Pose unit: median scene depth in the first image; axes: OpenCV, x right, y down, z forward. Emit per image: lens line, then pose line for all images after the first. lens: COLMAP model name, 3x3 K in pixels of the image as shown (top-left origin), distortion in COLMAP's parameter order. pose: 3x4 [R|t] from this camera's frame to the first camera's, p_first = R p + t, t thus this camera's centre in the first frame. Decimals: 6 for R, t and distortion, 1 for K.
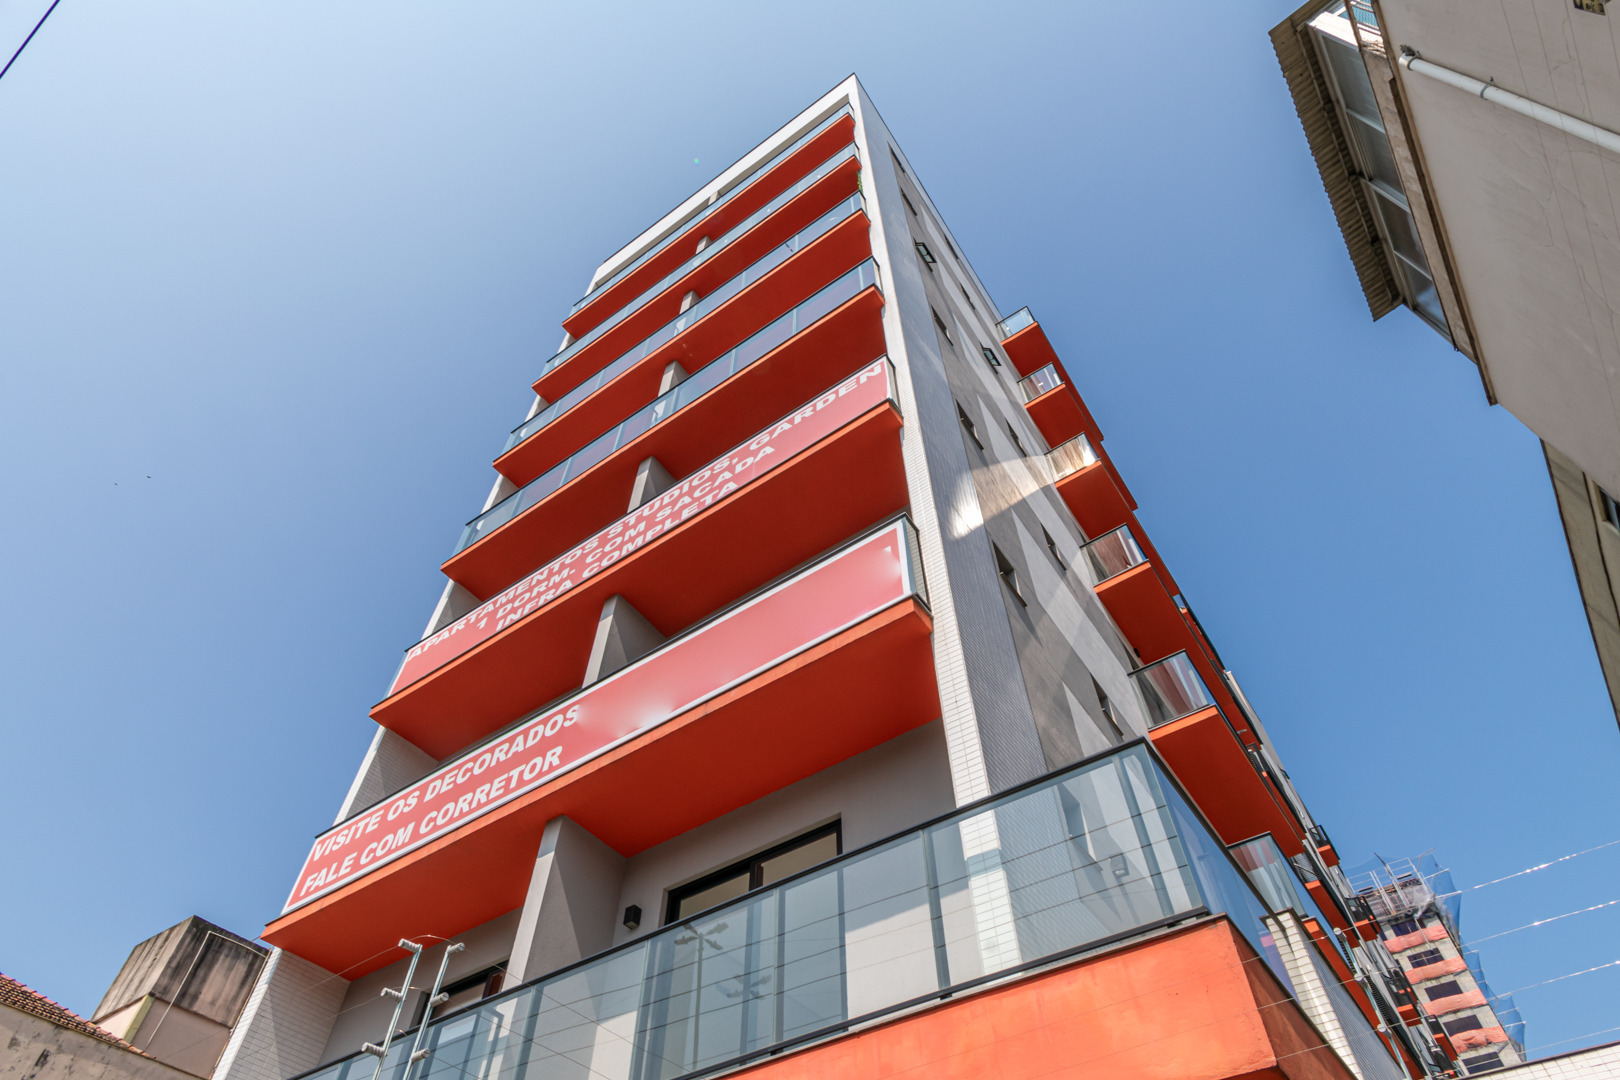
lens RADIAL K [[928.1, 0, 811.2], [0, 928.1, 547.9], [0, 0, 1]] dist [-0.002762, -0.000443]
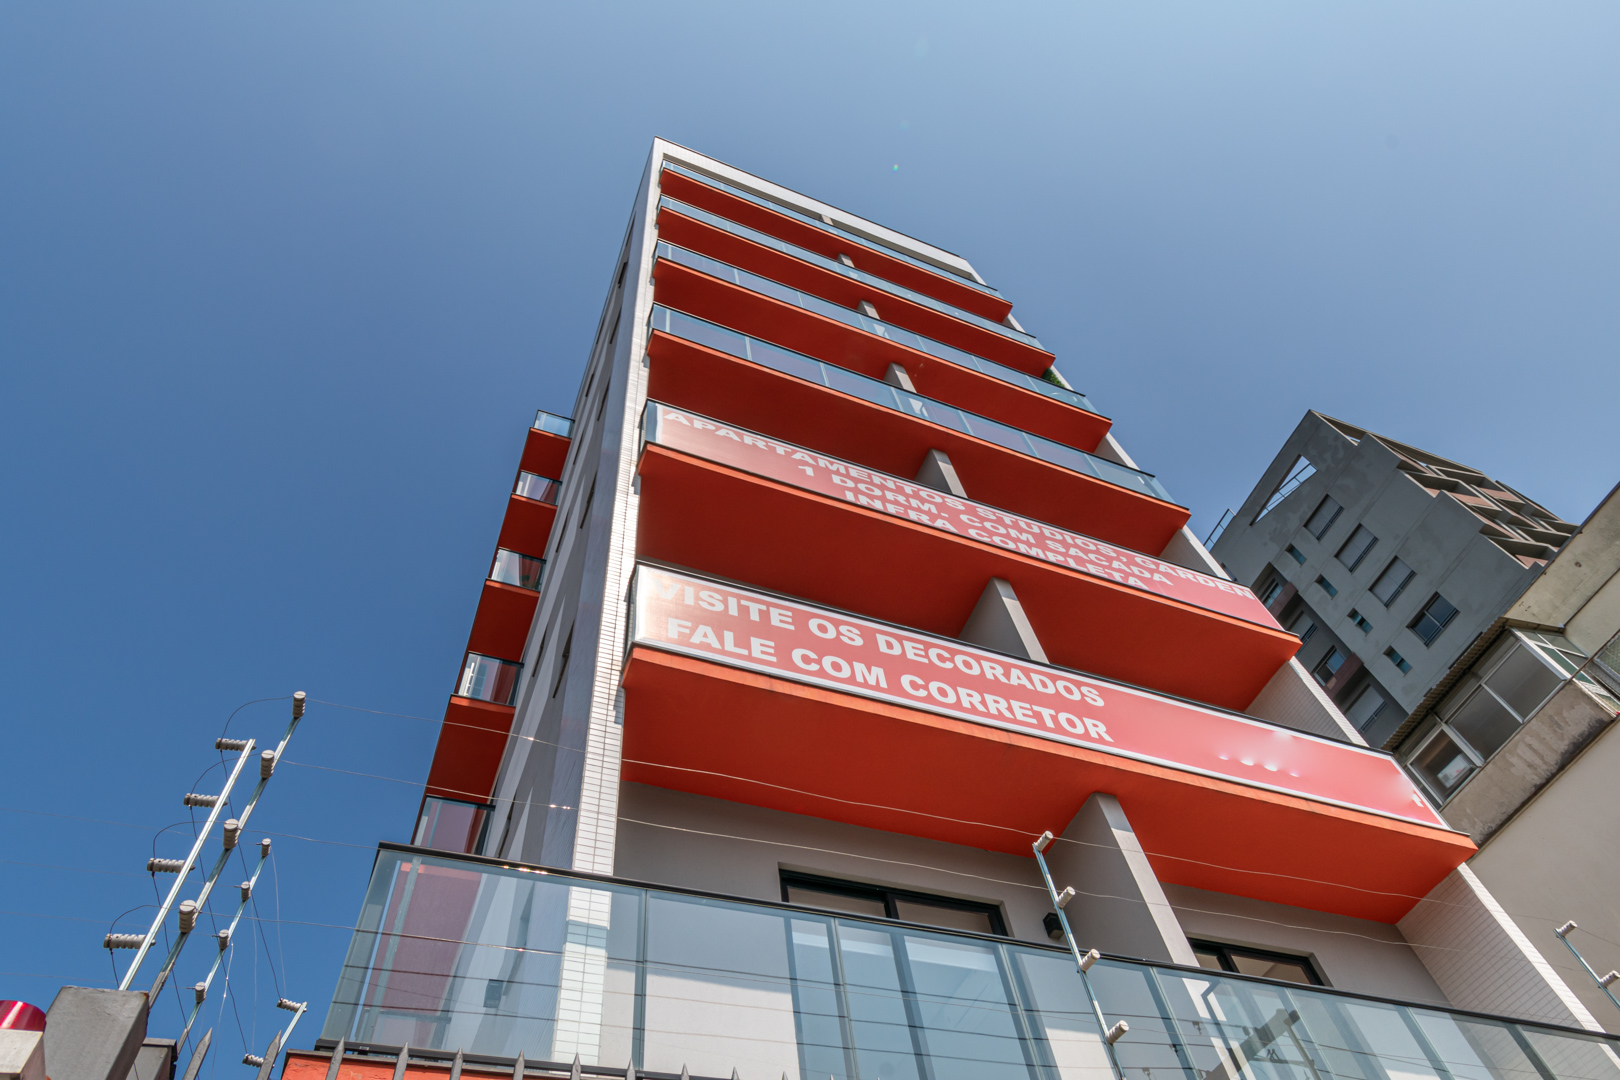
lens RADIAL K [[950.3, 0, 815.0], [0, 950.3, 531.2], [0, 0, 1]] dist [-0.003422, -0.000275]
pose [[0.535983, 0.672656, 0.510152, -0.778011], [-0.587164, 0.731209, -0.347234, 0.429032], [-0.606597, -0.113432, 0.786876, 0.337845]]
